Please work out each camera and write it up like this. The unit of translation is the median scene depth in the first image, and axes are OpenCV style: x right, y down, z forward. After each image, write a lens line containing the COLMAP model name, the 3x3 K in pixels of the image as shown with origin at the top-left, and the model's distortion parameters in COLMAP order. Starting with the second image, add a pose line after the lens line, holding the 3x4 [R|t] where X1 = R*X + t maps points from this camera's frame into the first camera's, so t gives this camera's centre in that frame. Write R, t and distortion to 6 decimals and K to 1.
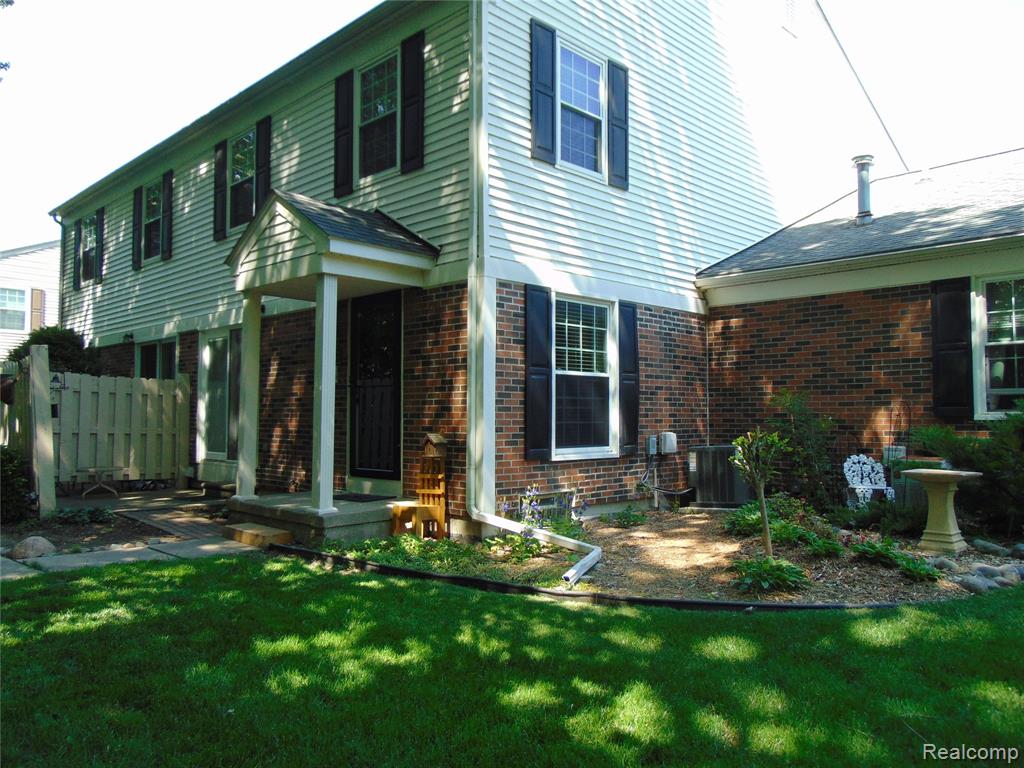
lens RADIAL K [[766.4, 0, 512.5], [0, 766.4, 382.3], [0, 0, 1]] dist [0.005792, 0.004806]
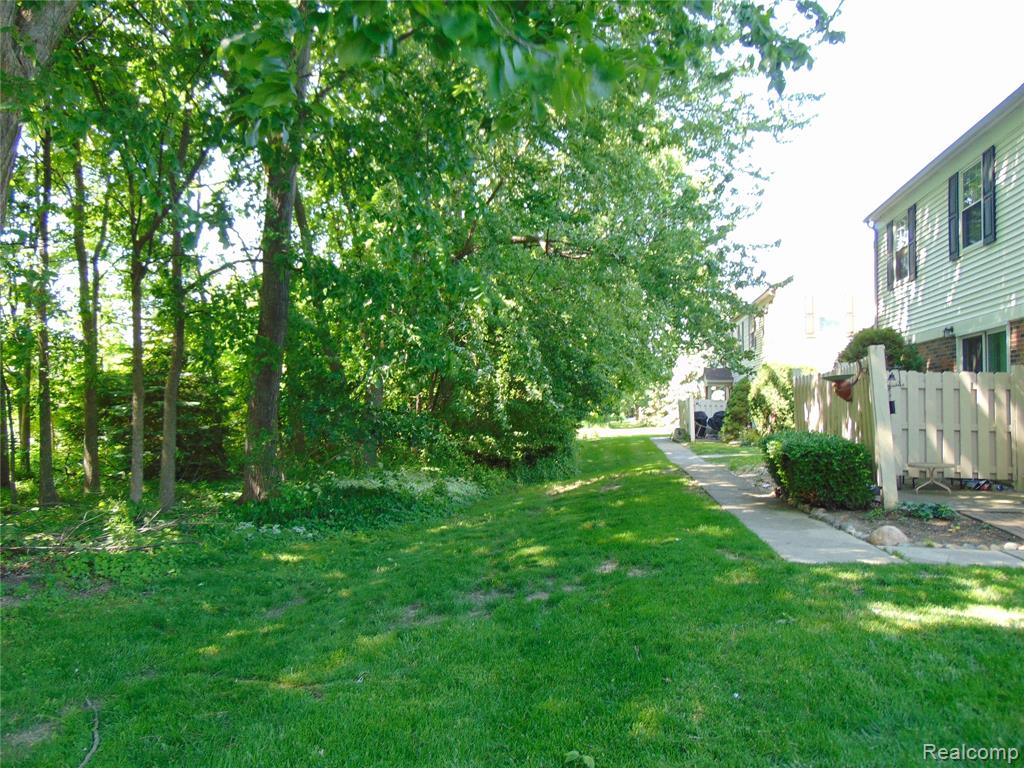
lens RADIAL K [[766.4, 0, 511.7], [0, 766.4, 388.8], [0, 0, 1]] dist [0.005792, 0.004806]
pose [[0.571493, -0.027460, -0.820148, -0.029794], [0.038789, 0.999227, -0.006428, -0.001149], [0.819690, -0.028139, 0.572116, -0.017571]]
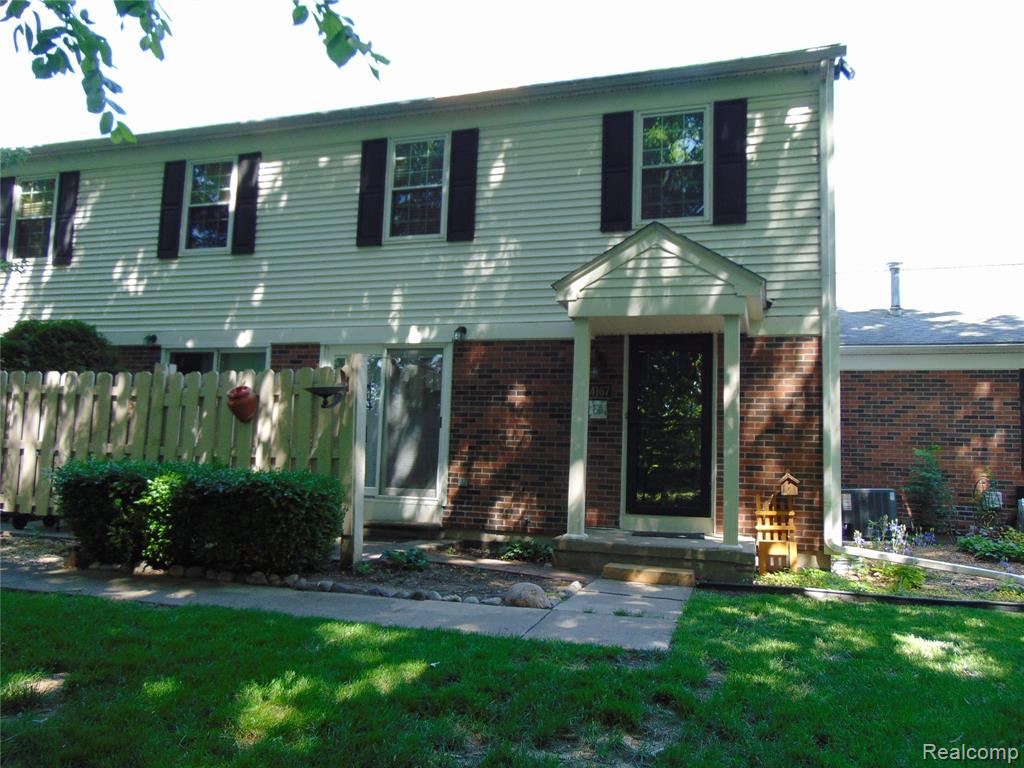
lens RADIAL K [[766.4, 0, 512.9], [0, 766.4, 380.7], [0, 0, 1]] dist [0.005792, 0.004806]
pose [[0.895807, 0.077931, 0.437557, -0.733080], [-0.055187, 0.996392, -0.064478, 0.021769], [-0.441004, 0.033613, 0.896876, 0.159693]]
